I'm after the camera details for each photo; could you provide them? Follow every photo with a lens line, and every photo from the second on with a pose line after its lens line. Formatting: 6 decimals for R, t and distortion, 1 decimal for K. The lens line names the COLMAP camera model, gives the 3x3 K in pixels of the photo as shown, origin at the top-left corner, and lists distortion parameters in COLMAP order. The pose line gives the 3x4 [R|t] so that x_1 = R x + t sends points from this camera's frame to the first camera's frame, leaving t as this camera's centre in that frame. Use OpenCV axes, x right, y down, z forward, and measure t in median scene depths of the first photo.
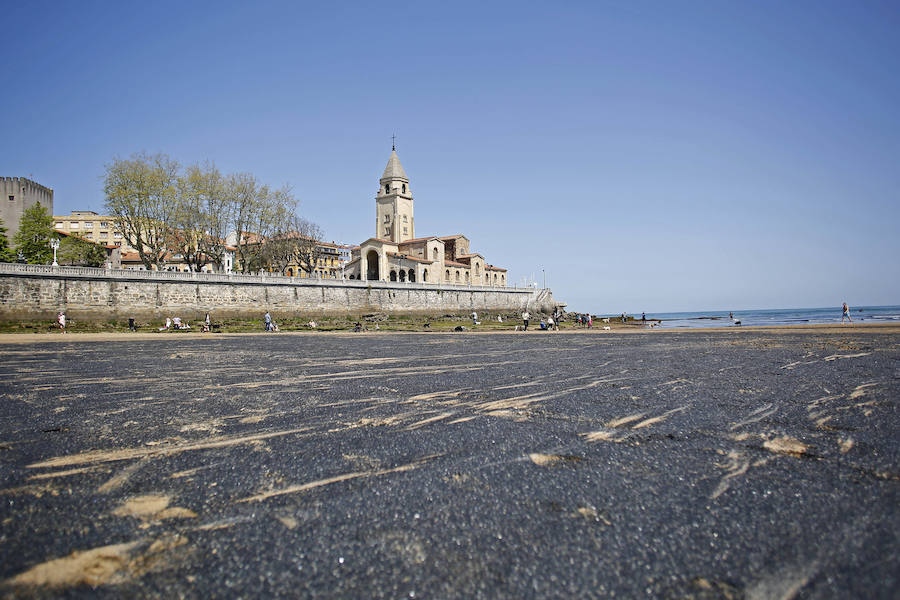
lens RADIAL K [[601.7, 0, 449.1], [0, 601.7, 281.0], [0, 0, 1]] dist [-0.041176, 0.001778]
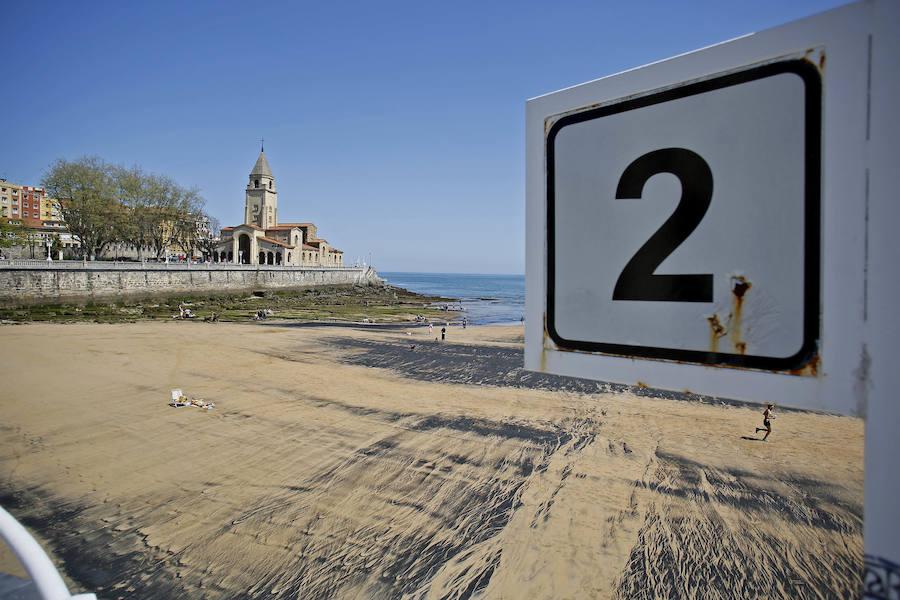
lens RADIAL K [[539.4, 0, 452.9], [0, 539.4, 284.4], [0, 0, 1]] dist [-0.064172, 0.055590]
pose [[0.925085, 0.040057, 0.377642, -0.142572], [-0.072684, 0.994714, 0.072537, -0.059387], [-0.372740, -0.094551, 0.923106, -0.190186]]
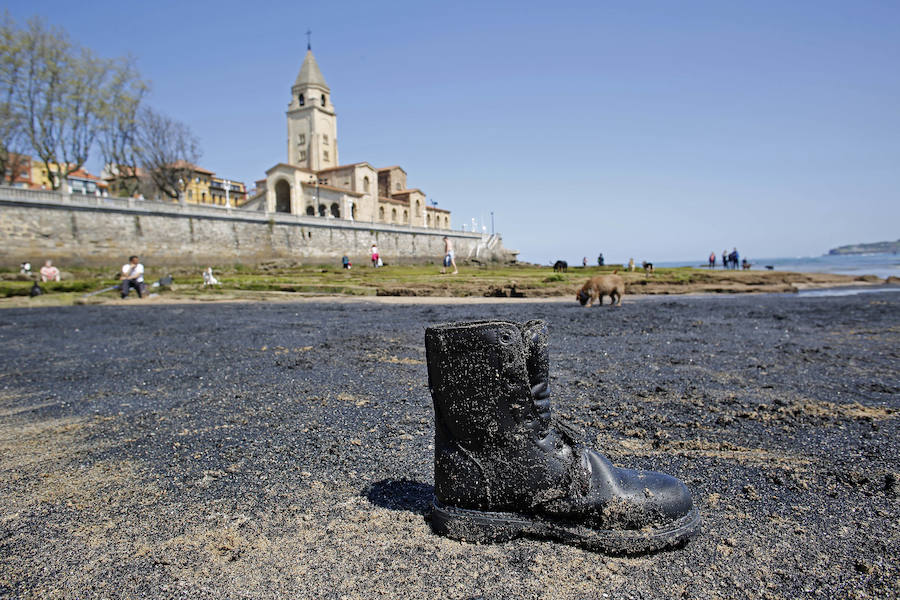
lens RADIAL K [[539.4, 0, 452.9], [0, 539.4, 284.4], [0, 0, 1]] dist [-0.064172, 0.055590]
pose [[0.988436, -0.011550, 0.151201, -0.018679], [-0.001496, 0.996304, 0.085884, 0.022523], [-0.151634, -0.085117, 0.984765, 0.298900]]
